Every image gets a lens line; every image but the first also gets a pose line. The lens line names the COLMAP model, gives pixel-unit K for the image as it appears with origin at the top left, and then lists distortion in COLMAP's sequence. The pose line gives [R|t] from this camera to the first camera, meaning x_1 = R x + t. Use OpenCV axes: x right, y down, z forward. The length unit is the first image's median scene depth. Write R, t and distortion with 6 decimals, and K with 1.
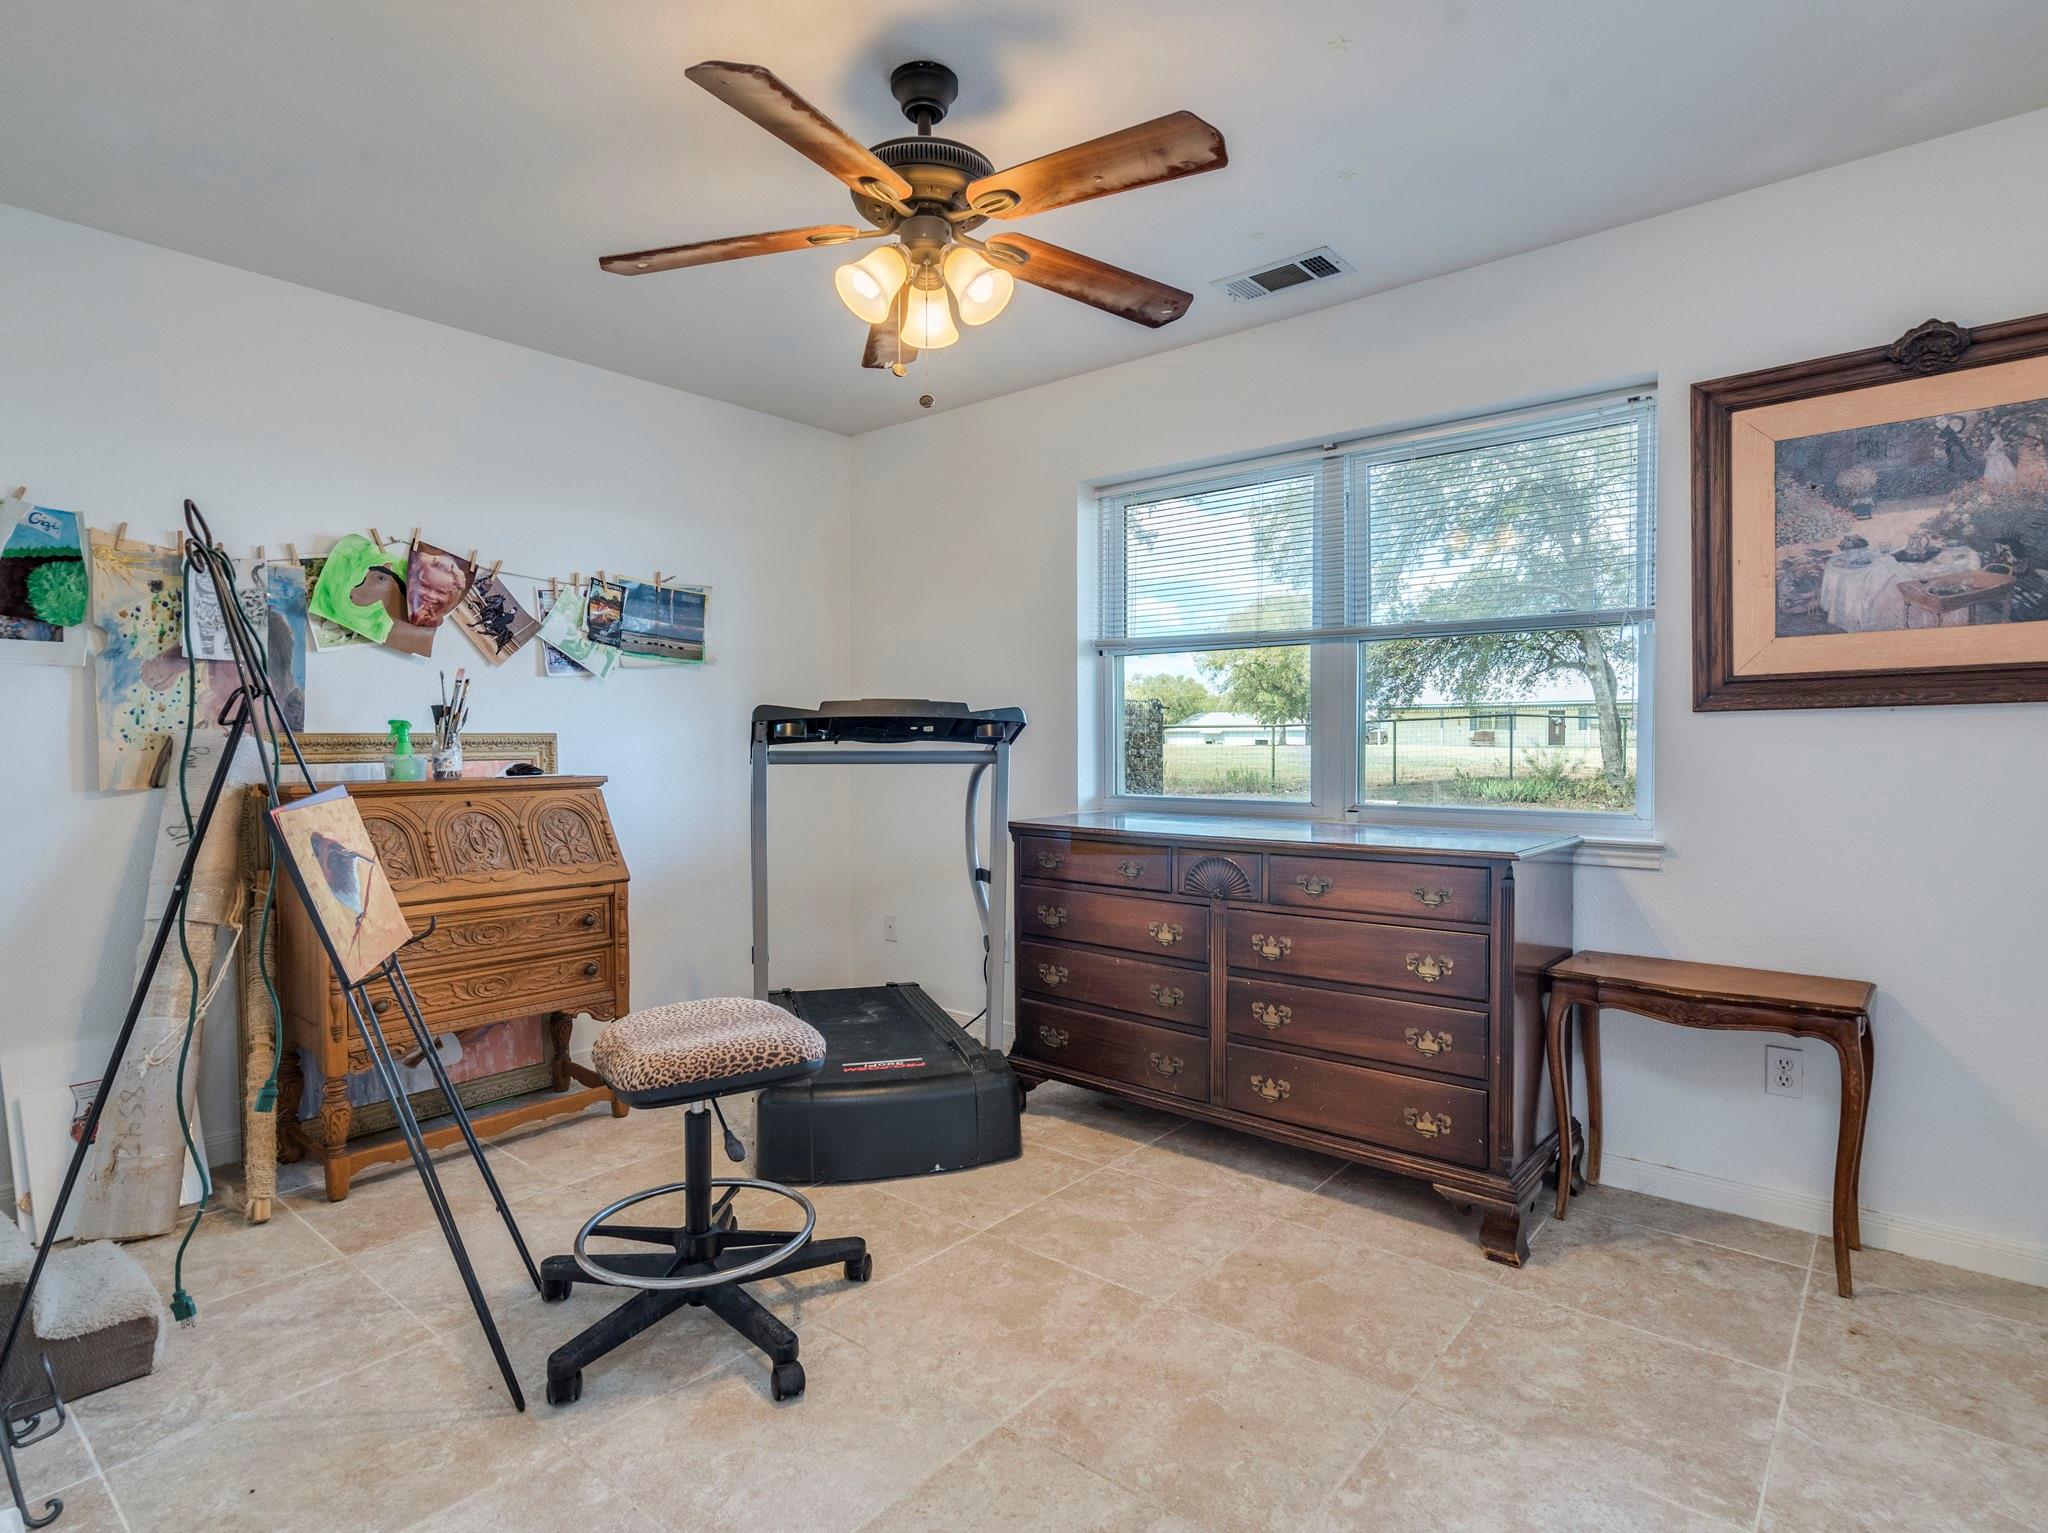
lens RADIAL K [[1049.6, 0, 1009.0], [0, 1049.6, 765.3], [0, 0, 1]] dist [0.001850, 0.000434]
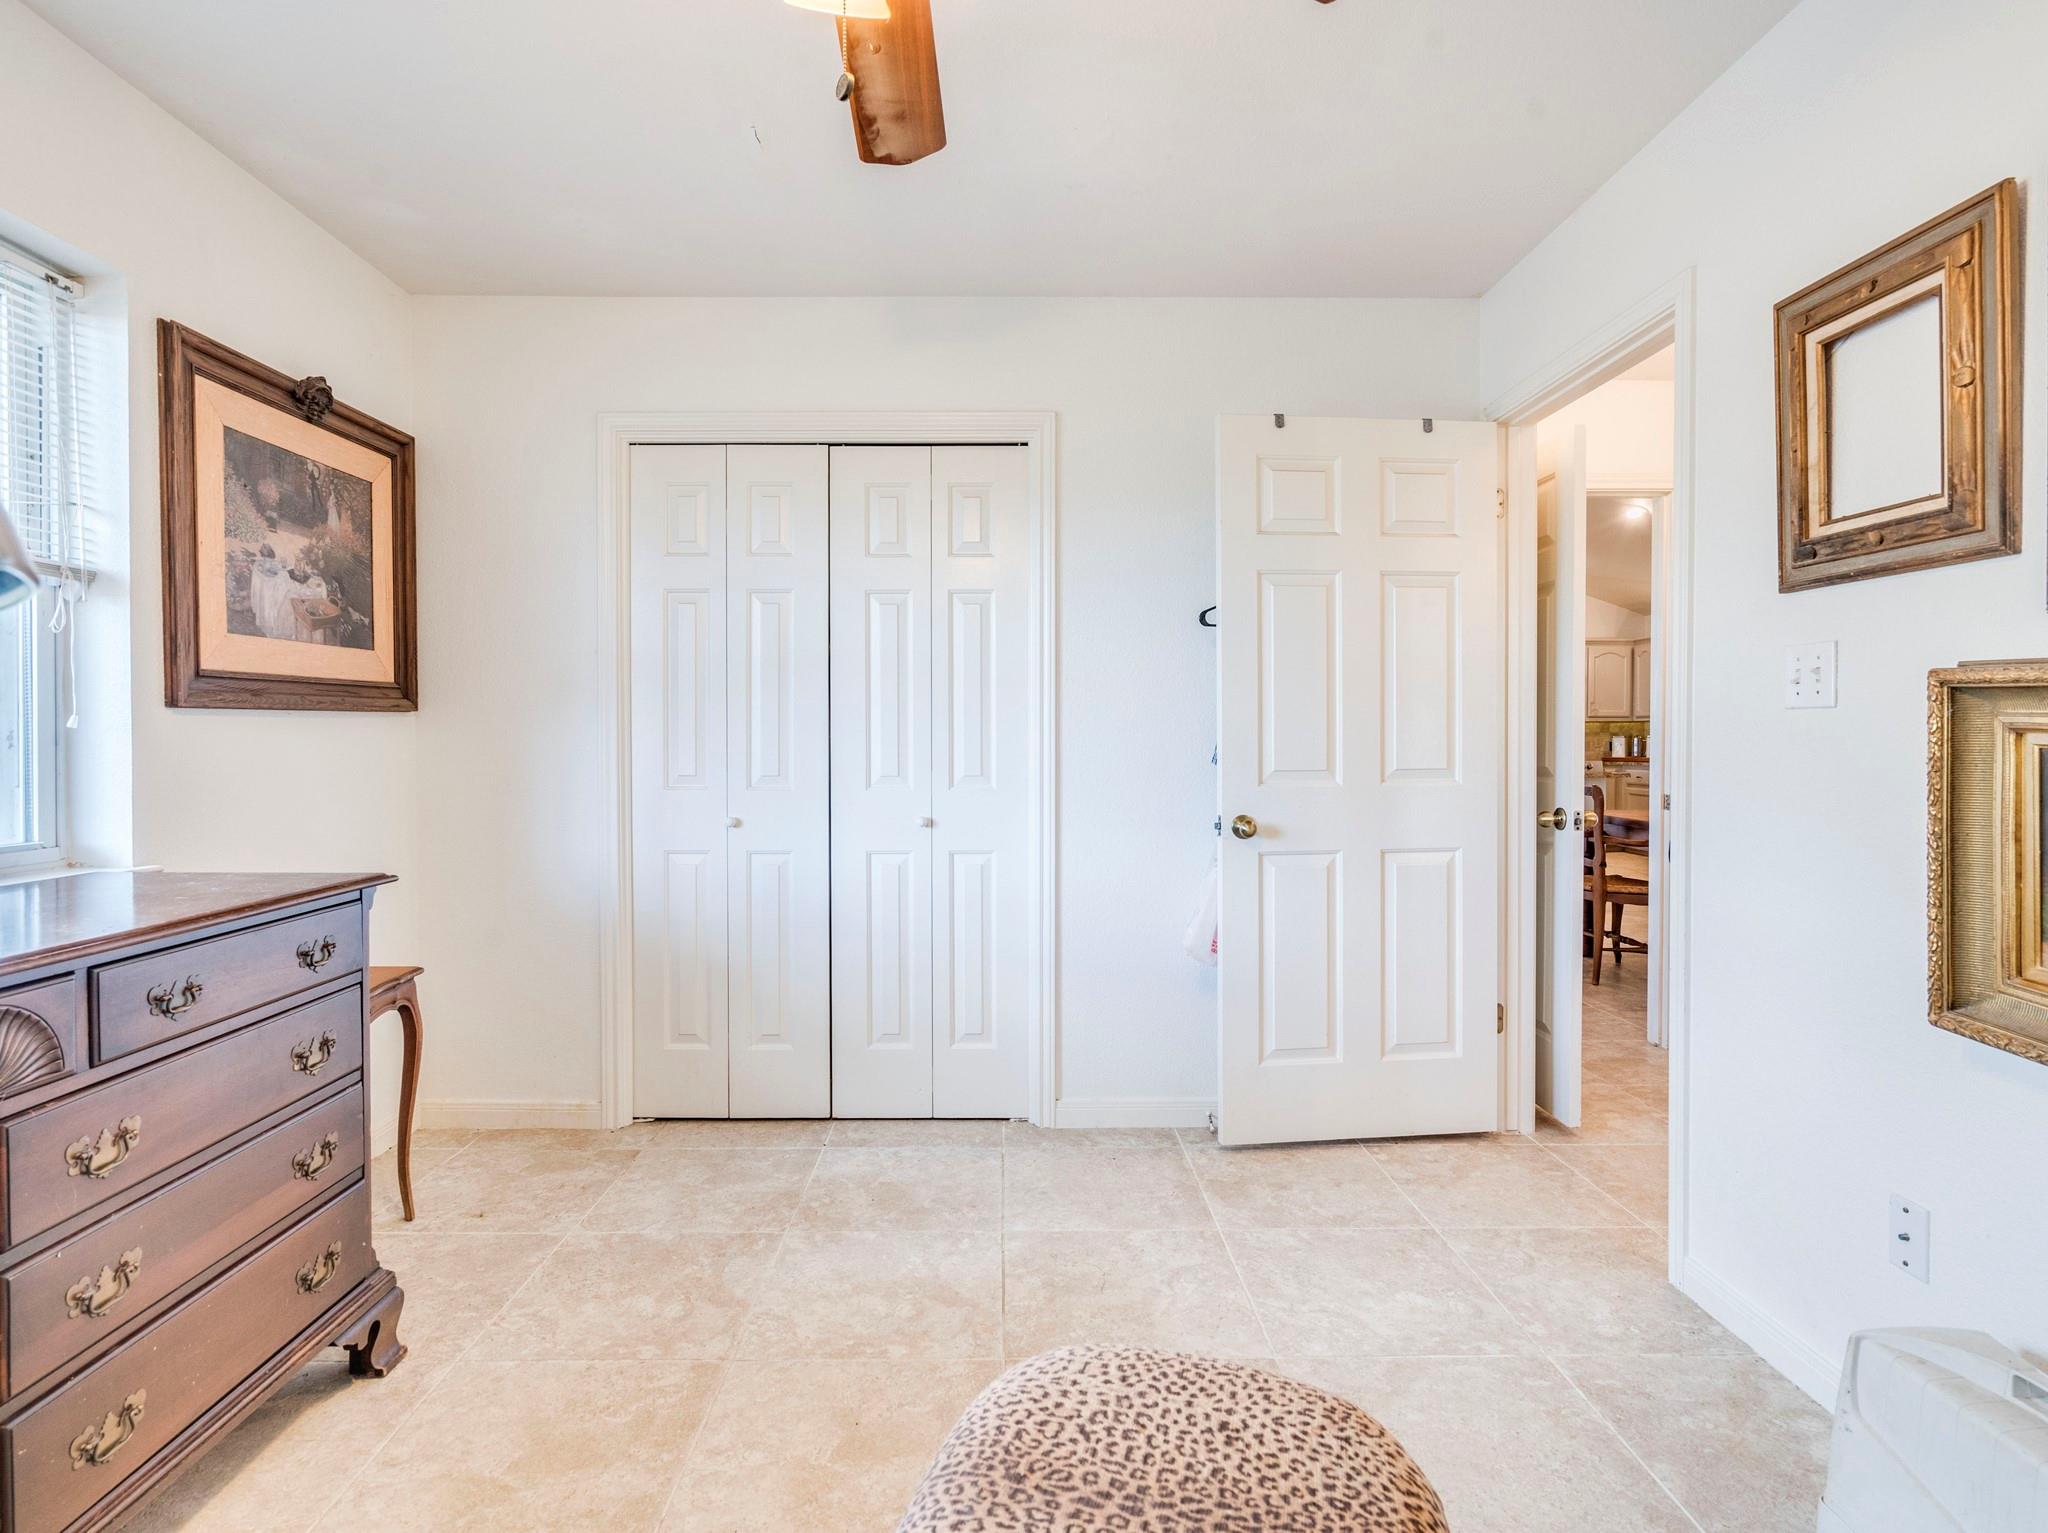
lens RADIAL K [[1049.6, 0, 1006.5], [0, 1049.6, 747.1], [0, 0, 1]] dist [0.001850, 0.000434]
pose [[-0.651519, -0.000481, 0.758632, -0.479785], [0.019061, 0.999674, 0.017003, -0.022259], [-0.758393, 0.025539, -0.651297, 1.161673]]
